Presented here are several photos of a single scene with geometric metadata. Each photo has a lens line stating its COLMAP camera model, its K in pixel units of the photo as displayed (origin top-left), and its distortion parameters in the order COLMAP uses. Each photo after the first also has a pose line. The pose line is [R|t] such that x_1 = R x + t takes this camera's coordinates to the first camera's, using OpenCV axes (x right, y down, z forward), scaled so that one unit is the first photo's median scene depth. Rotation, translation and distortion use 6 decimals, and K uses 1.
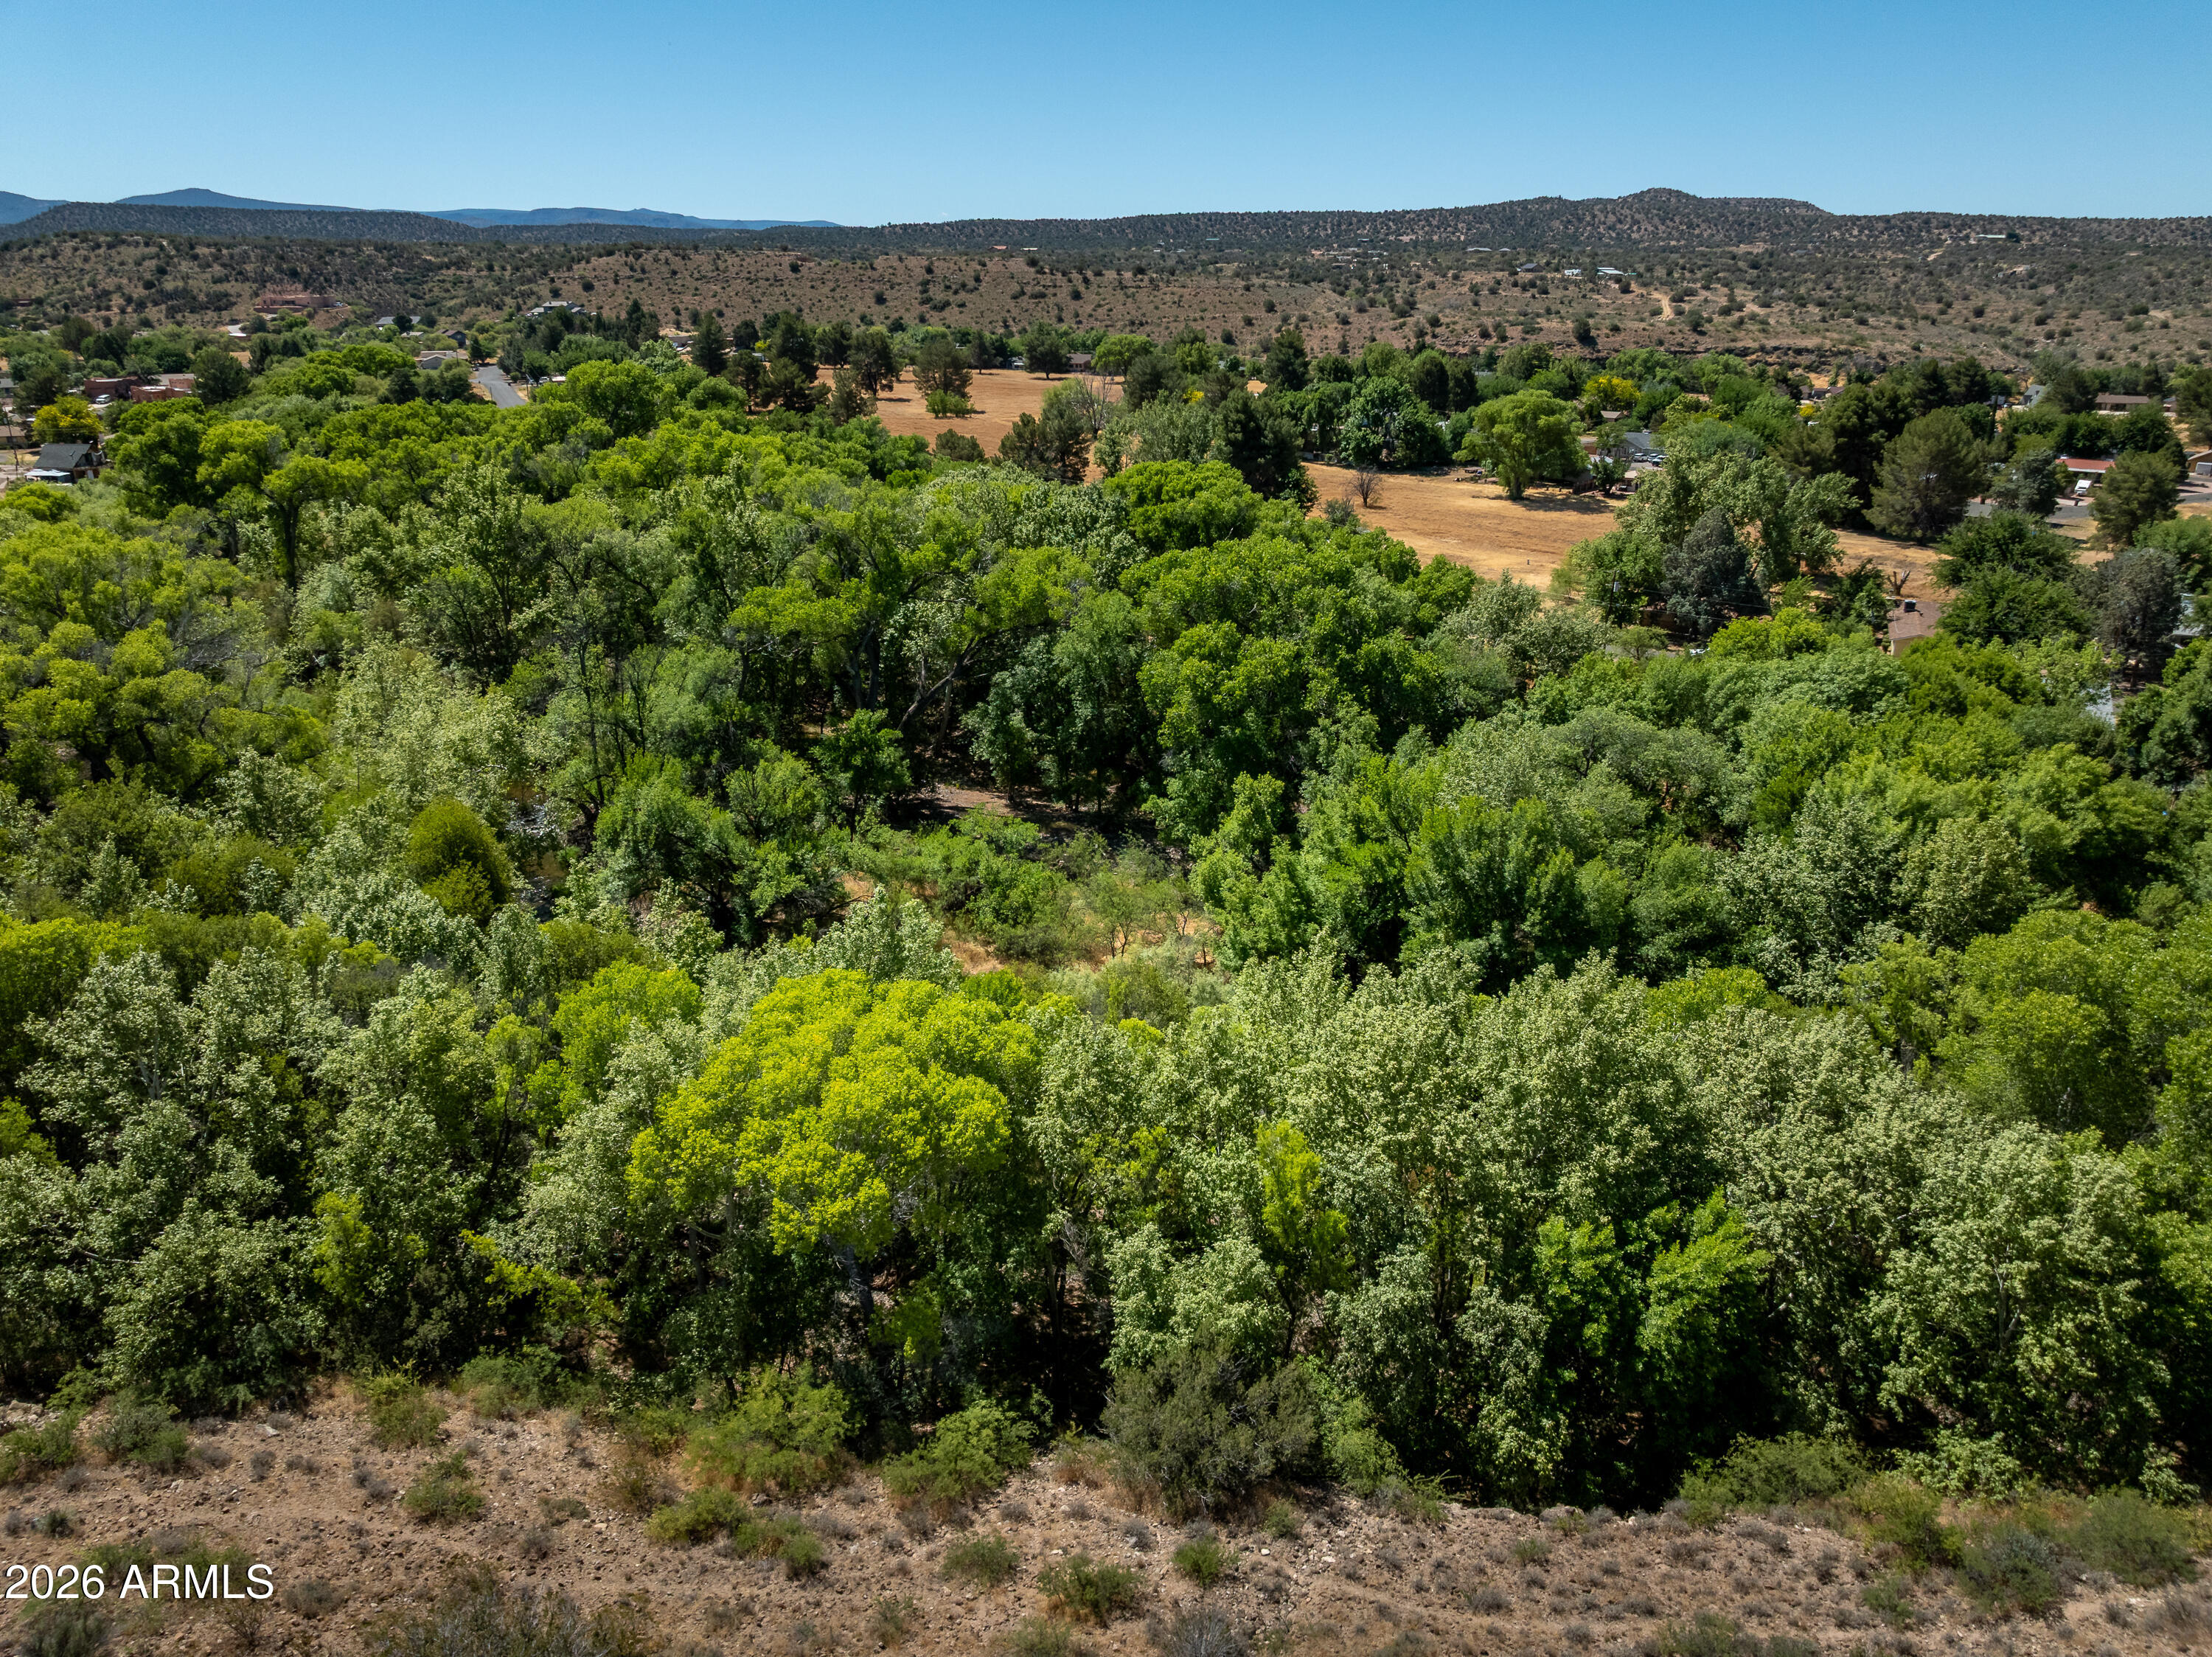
lens RADIAL K [[1563.8, 0, 1115.6], [0, 1563.8, 823.5], [0, 0, 1]] dist [-0.038107, 0.003231]
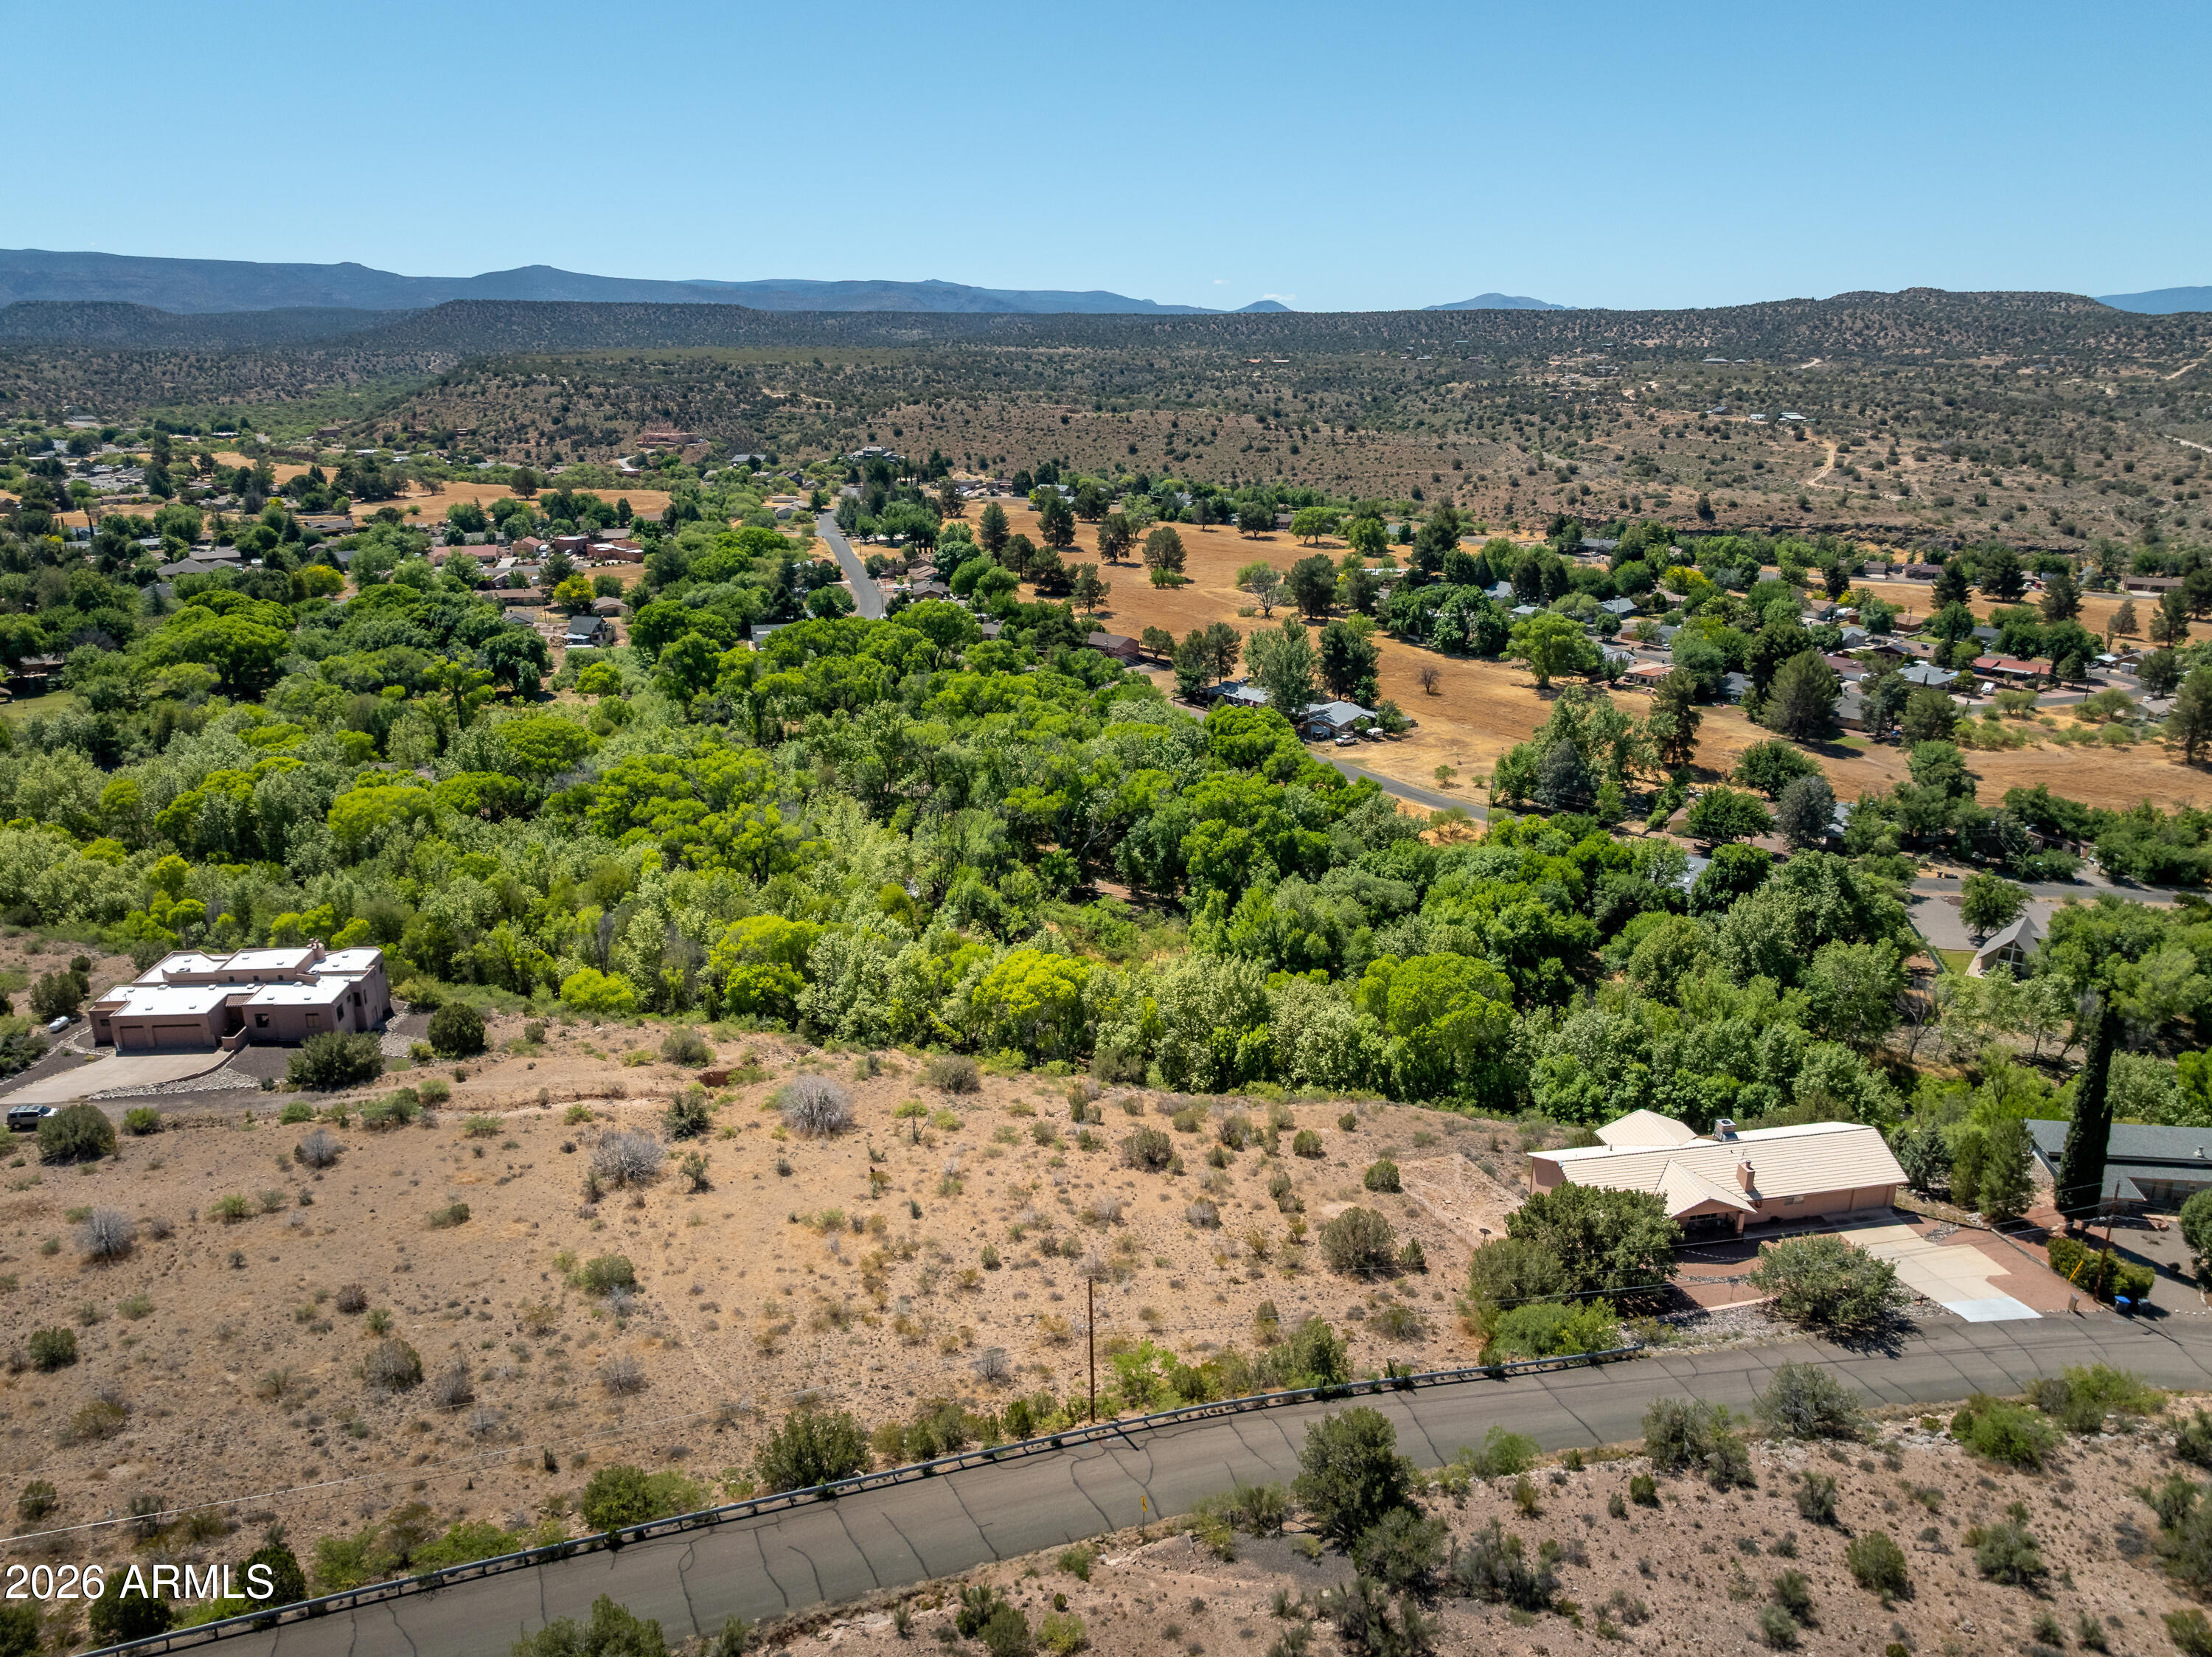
lens RADIAL K [[1563.8, 0, 1113.5], [0, 1563.8, 823.0], [0, 0, 1]] dist [-0.038107, 0.003231]
pose [[0.985945, 0.048563, -0.159854, 0.117291], [-0.054636, 0.997934, -0.033815, -0.016784], [0.157882, 0.042074, 0.986561, -0.521573]]
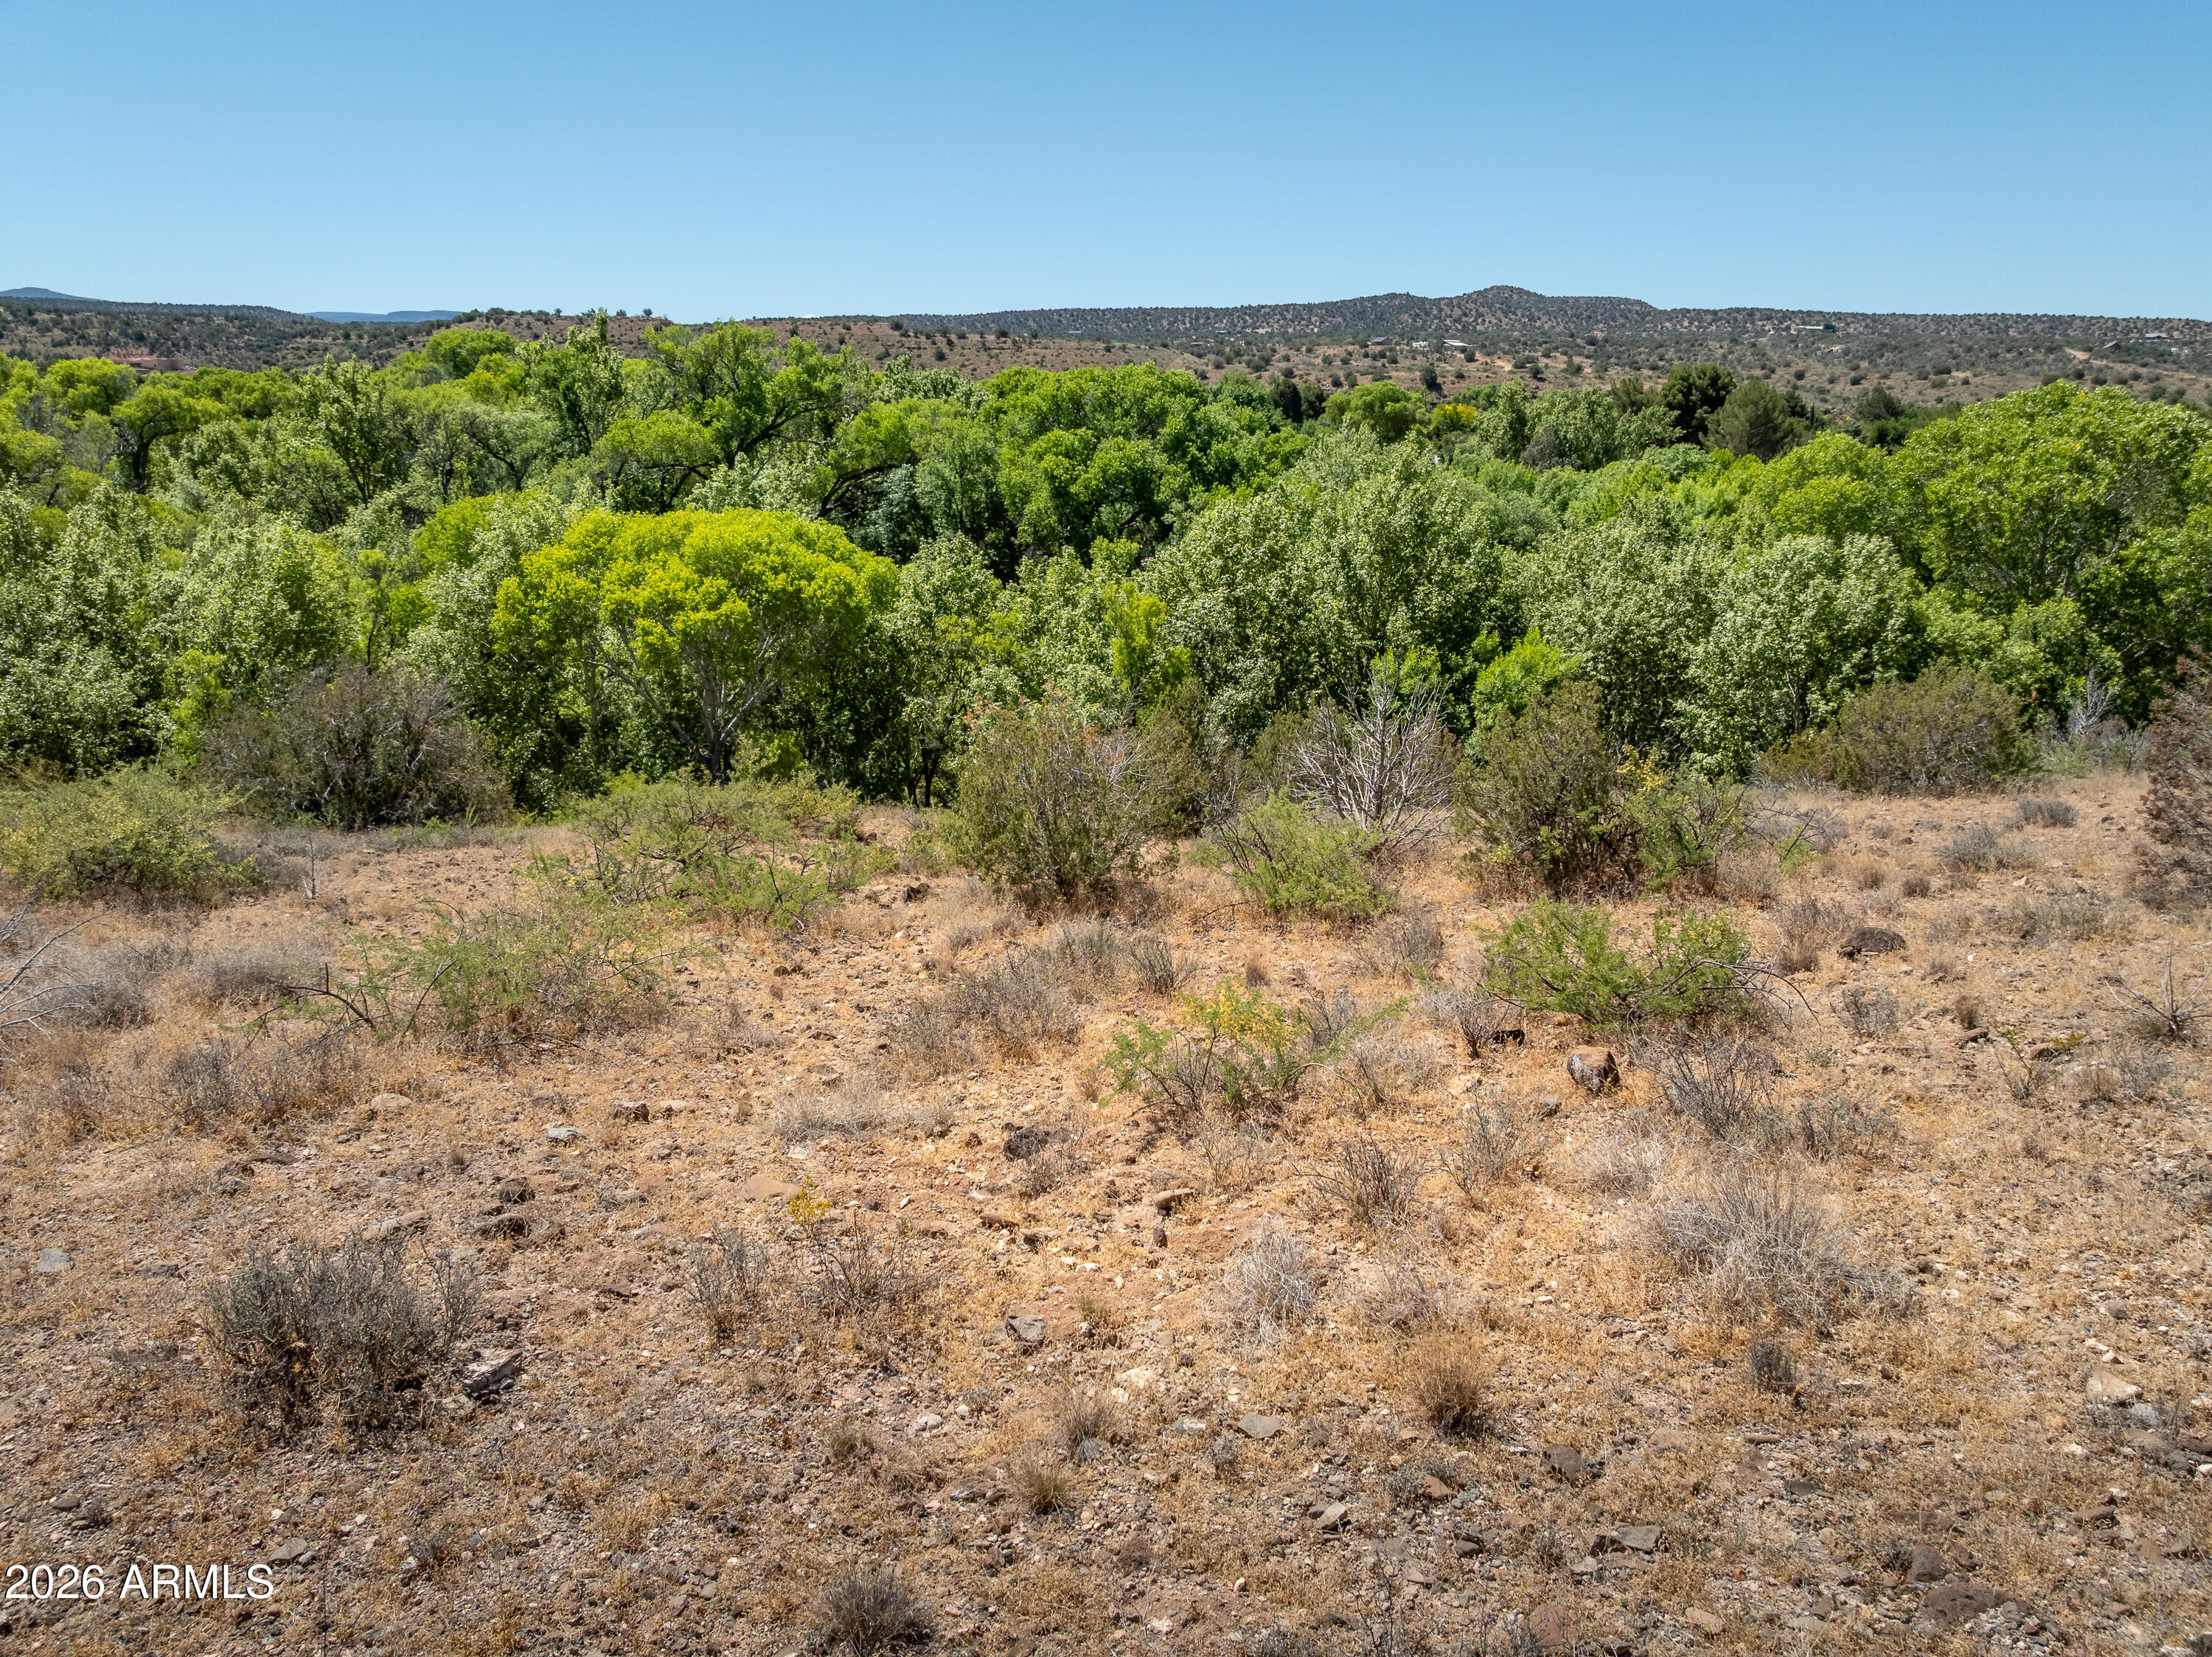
lens RADIAL K [[1563.8, 0, 1114.4], [0, 1563.8, 825.9], [0, 0, 1]] dist [-0.038107, 0.003231]
pose [[0.996623, -0.020325, 0.079562, 0.002030], [0.025099, 0.997915, -0.059461, 0.083837], [-0.078188, 0.061257, 0.995055, -0.008223]]
